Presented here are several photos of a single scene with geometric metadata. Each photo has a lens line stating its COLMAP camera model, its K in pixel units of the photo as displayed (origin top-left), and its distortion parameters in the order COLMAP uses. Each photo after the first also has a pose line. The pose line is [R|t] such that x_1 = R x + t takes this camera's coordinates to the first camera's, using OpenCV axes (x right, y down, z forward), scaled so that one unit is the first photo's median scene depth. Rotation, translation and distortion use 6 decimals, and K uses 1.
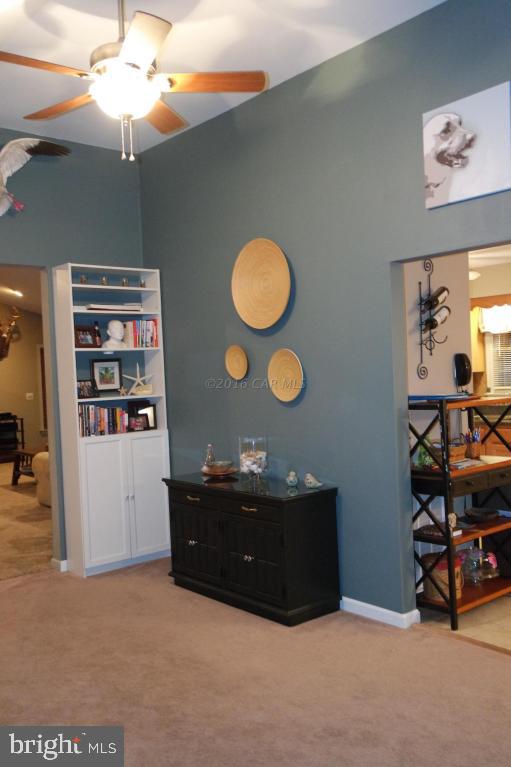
lens RADIAL K [[706.9, 0, 255.5], [0, 706.9, 383.5], [0, 0, 1]] dist [0.010033, 0.016949]
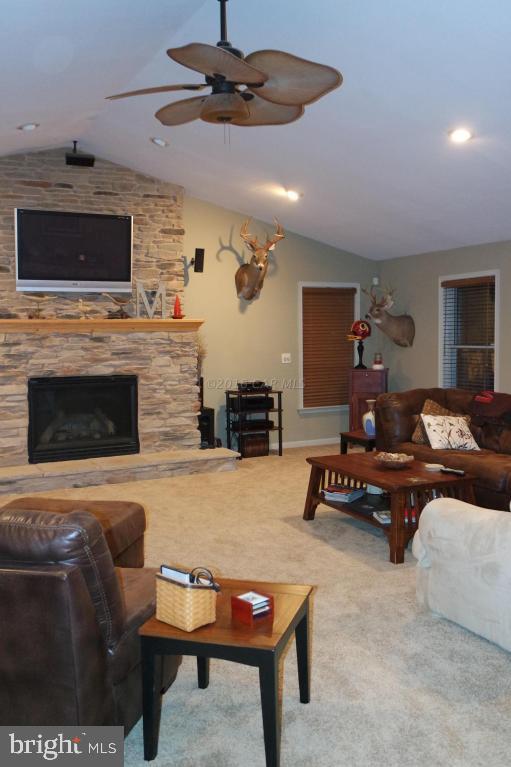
lens RADIAL K [[706.9, 0, 255.5], [0, 706.9, 383.5], [0, 0, 1]] dist [0.010033, 0.016949]
pose [[0.972848, 0.047610, -0.226495, -0.470951], [-0.035139, 0.997652, 0.058780, 0.008217], [0.228762, -0.049226, 0.972237, 0.814356]]
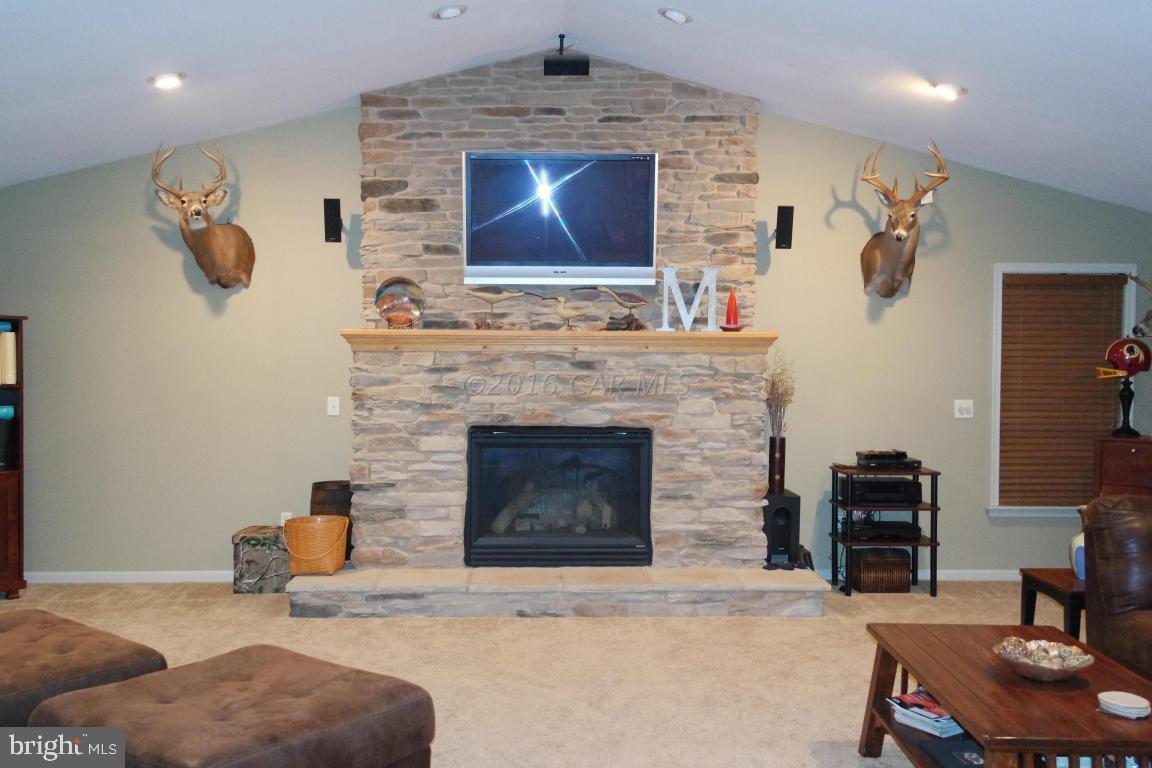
lens RADIAL K [[1061.7, 0, 576.0], [0, 1061.7, 384.0], [0, 0, 1]] dist [0.010033, 0.016949]
pose [[0.780637, 0.063711, -0.621728, -0.340372], [-0.055226, 0.997931, 0.032920, -0.002945], [0.622539, 0.008637, 0.782541, 1.123839]]
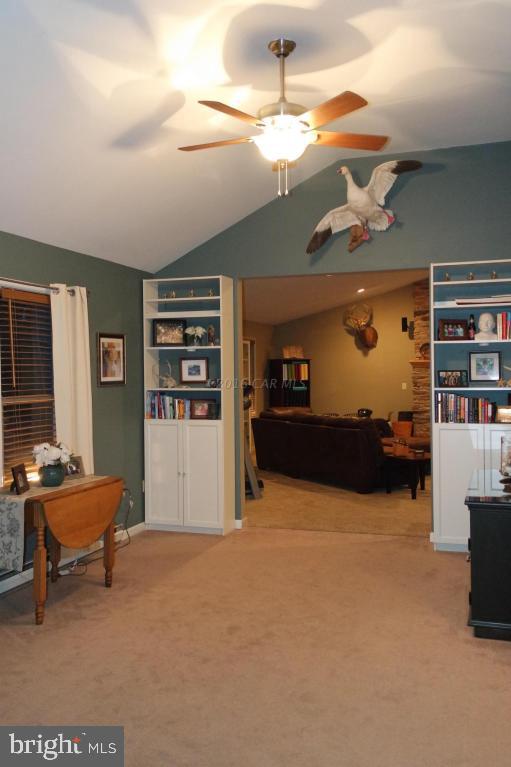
lens RADIAL K [[706.9, 0, 255.5], [0, 706.9, 383.5], [0, 0, 1]] dist [0.010033, 0.016949]
pose [[0.518902, 0.050813, -0.853322, 0.510453], [-0.026311, 0.998708, 0.043471, -0.023261], [0.854429, -0.000106, 0.519569, 0.182713]]
